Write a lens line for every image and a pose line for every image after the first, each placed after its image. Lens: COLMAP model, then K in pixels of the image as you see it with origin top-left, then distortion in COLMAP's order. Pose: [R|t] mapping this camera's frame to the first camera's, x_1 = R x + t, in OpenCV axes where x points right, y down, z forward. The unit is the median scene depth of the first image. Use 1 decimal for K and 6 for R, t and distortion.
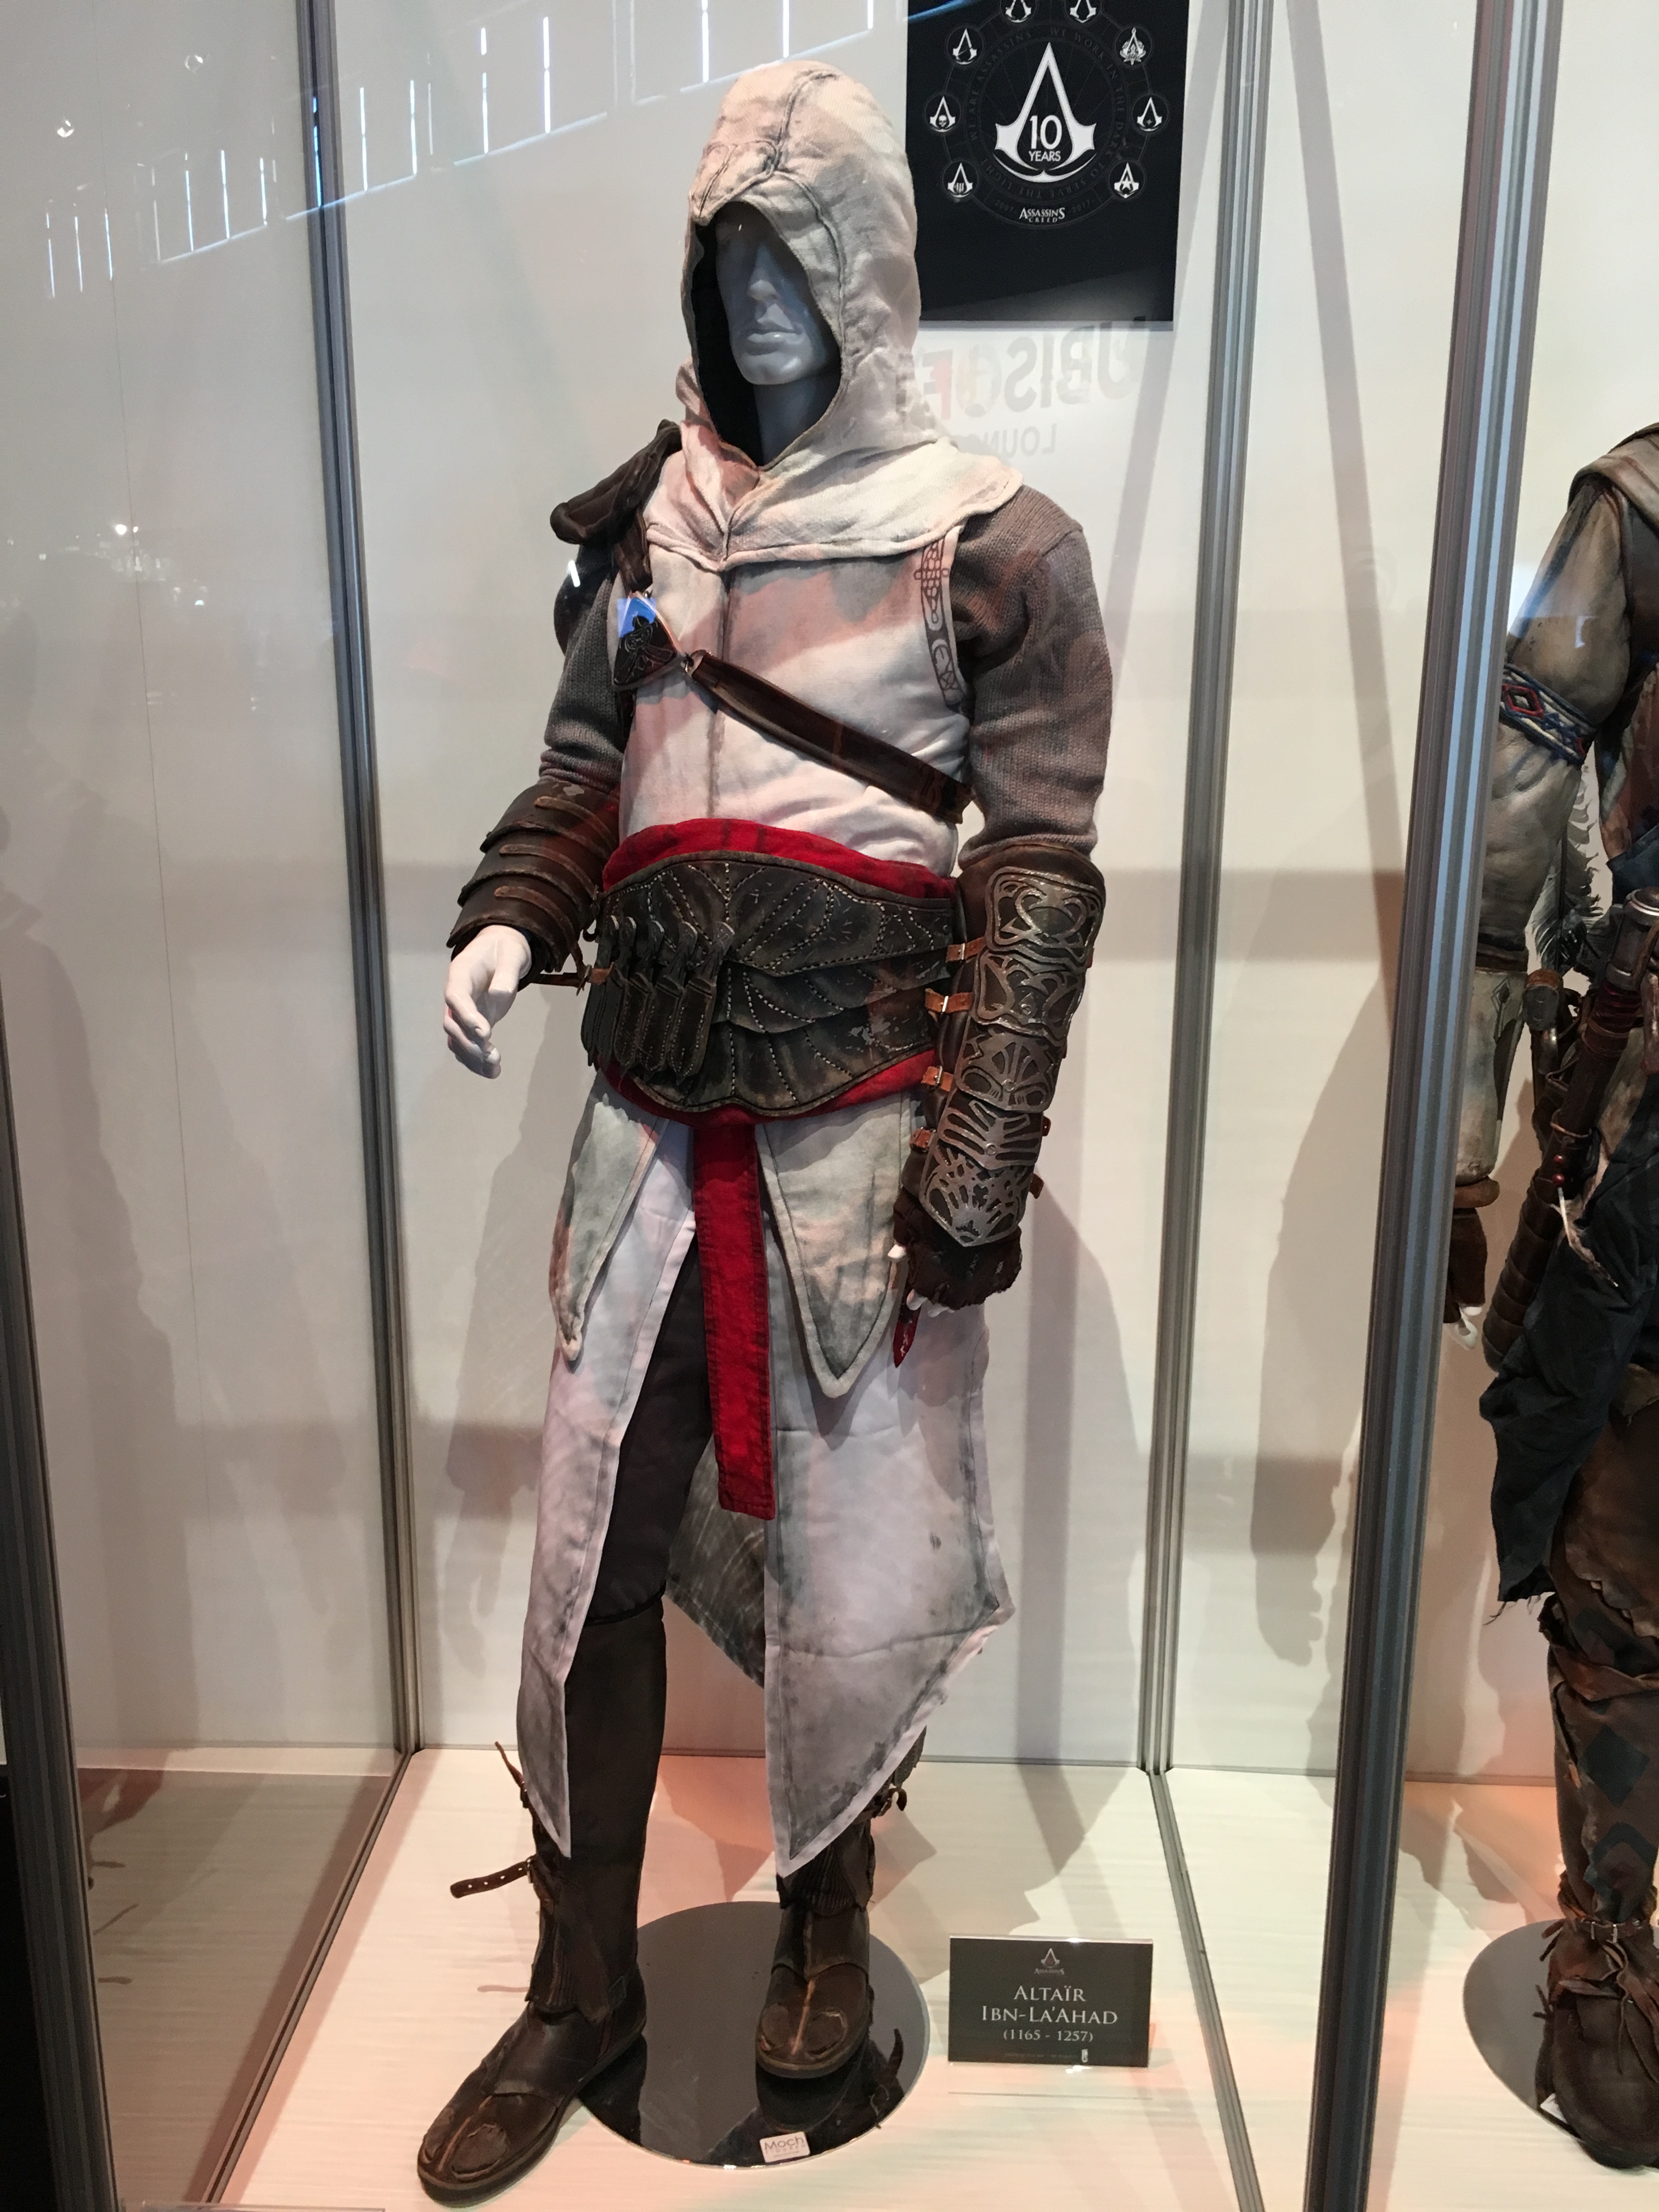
lens RADIAL K [[1902.4, 0, 826.5], [0, 1902.4, 1113.3], [0, 0, 1]] dist [0.095047, -0.151580]
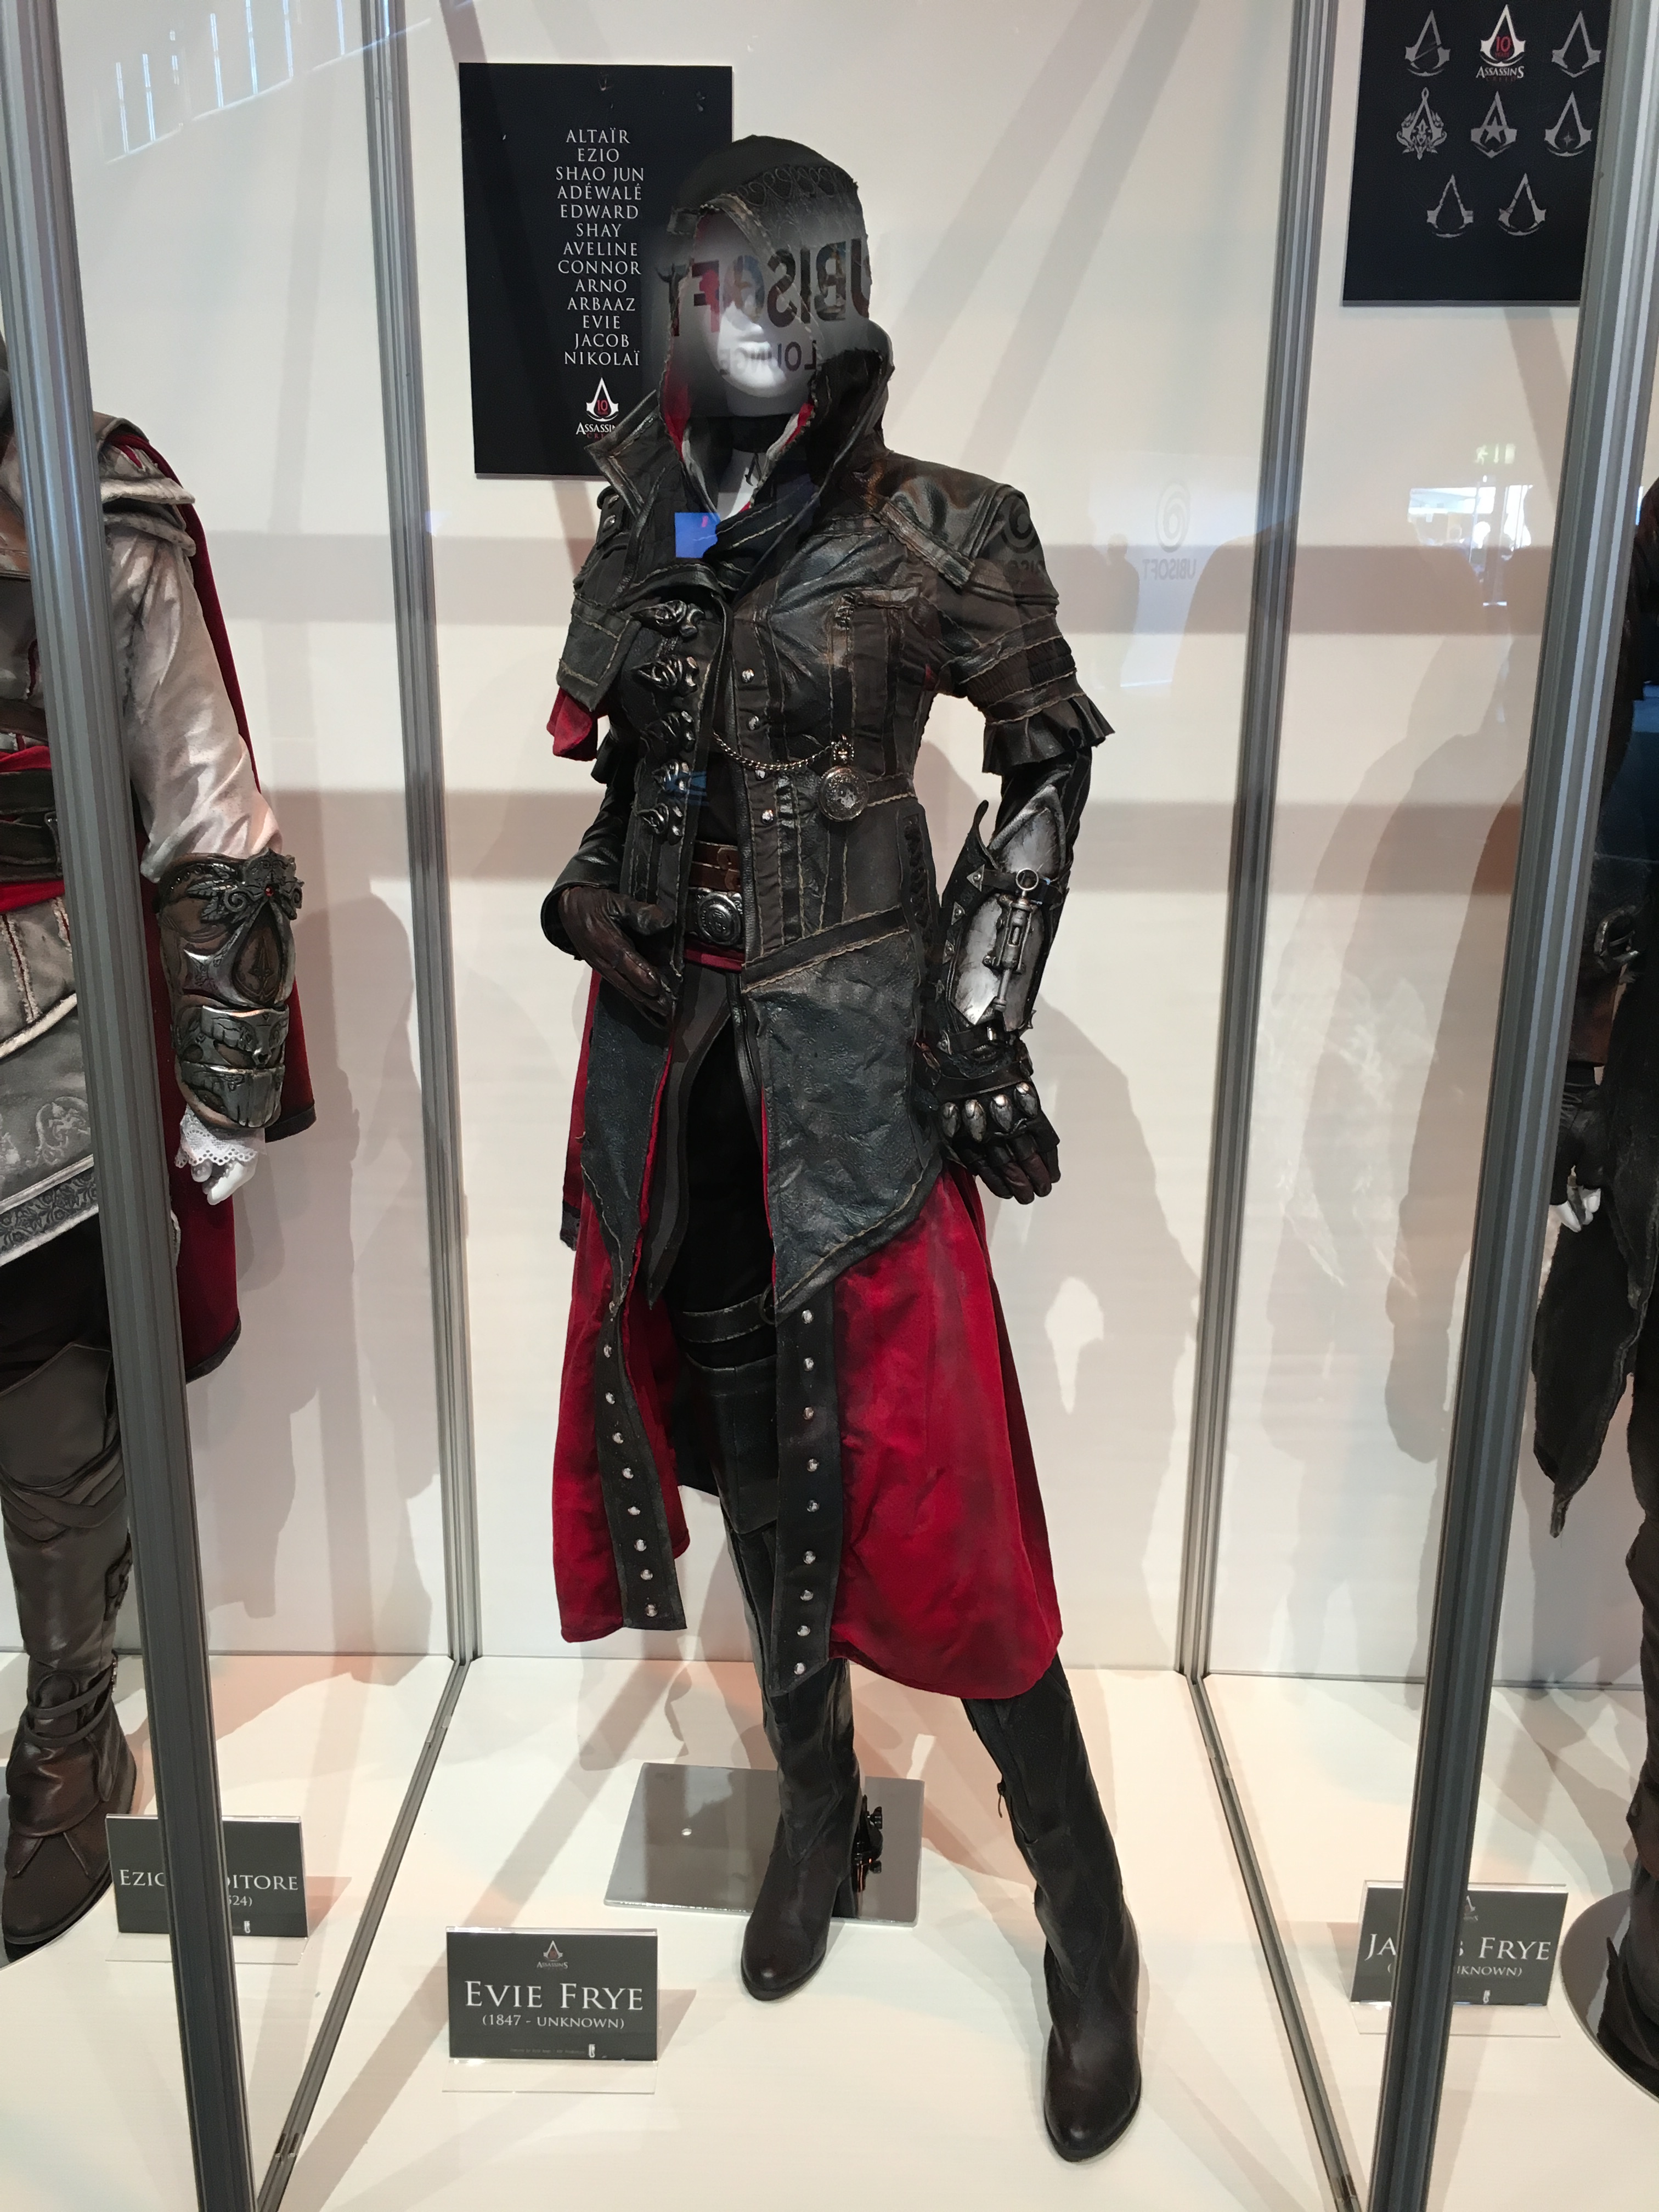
lens RADIAL K [[1892.0, 0, 829.8], [0, 1892.0, 1101.8], [0, 0, 1]] dist [0.085846, -0.126659]
pose [[0.999694, -0.000061, 0.024729, 1.319655], [-0.000810, 0.999380, 0.035203, 0.019655], [-0.024716, -0.035213, 0.999074, -0.073623]]
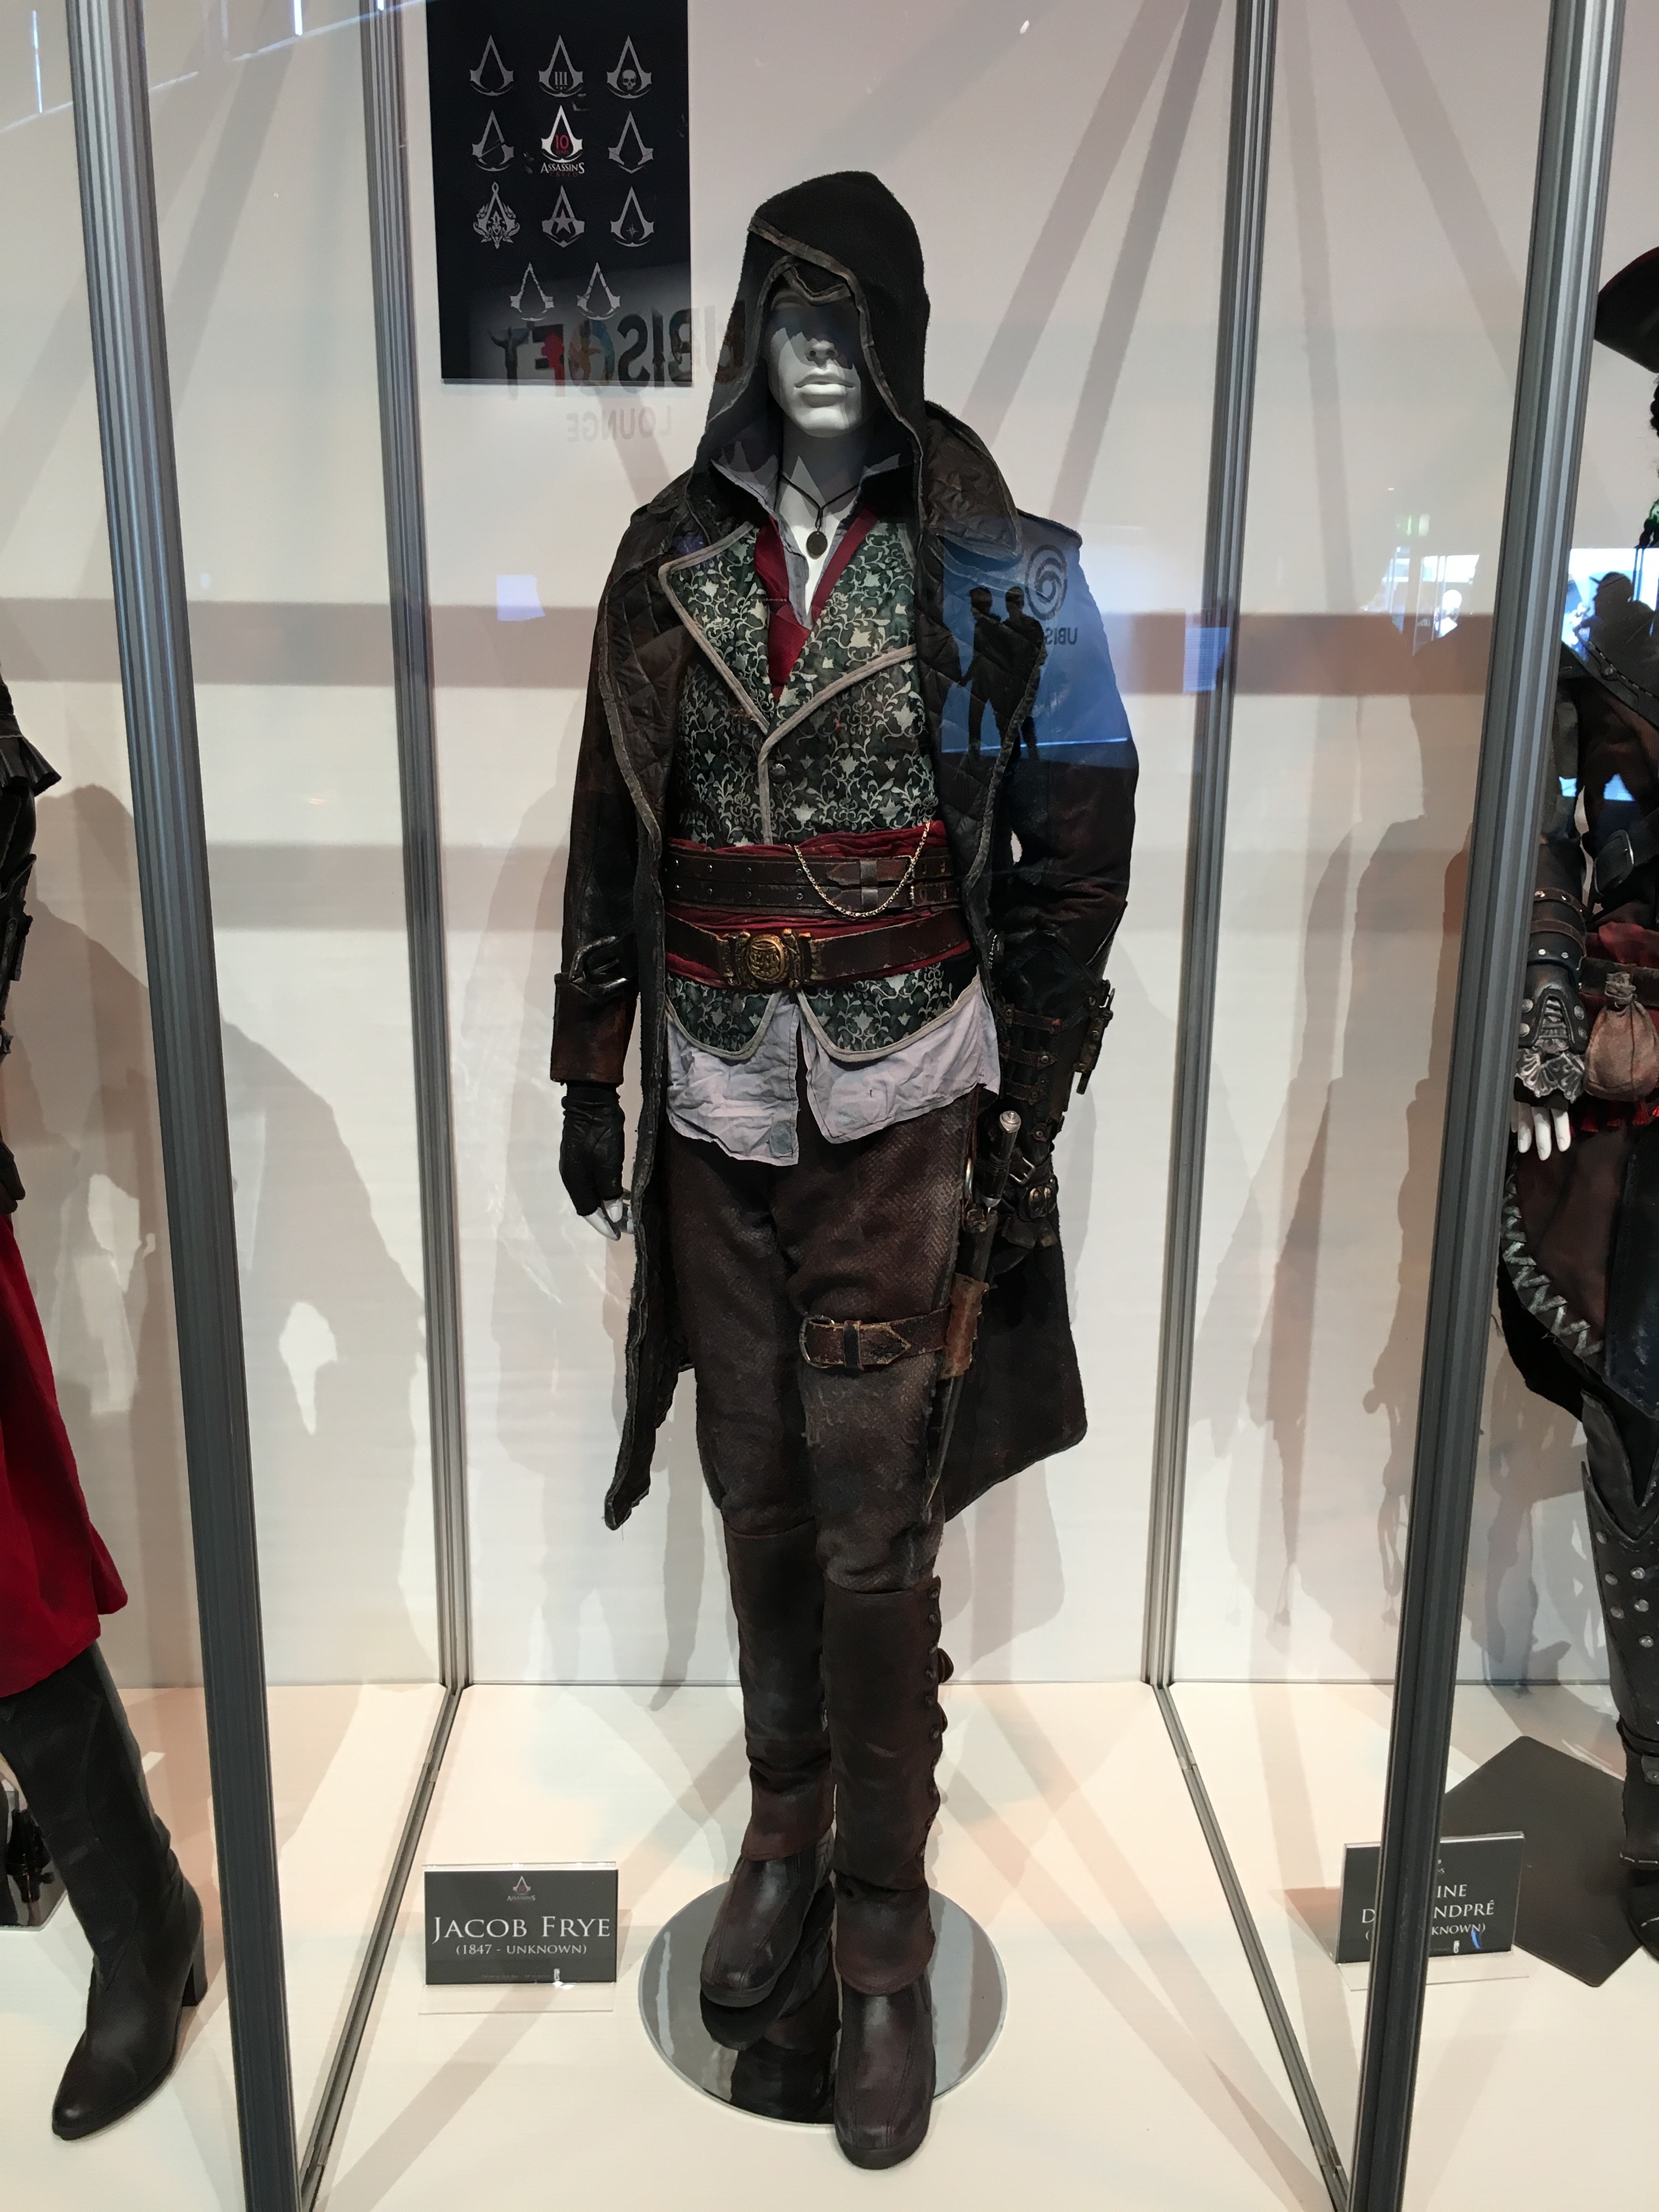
lens RADIAL K [[1892.0, 0, 829.8], [0, 1892.0, 1101.8], [0, 0, 1]] dist [0.085846, -0.126659]
pose [[0.997538, -0.010649, 0.069317, 1.737702], [0.010270, 0.999930, 0.005818, 0.037039], [-0.069374, -0.005092, 0.997578, -0.148037]]
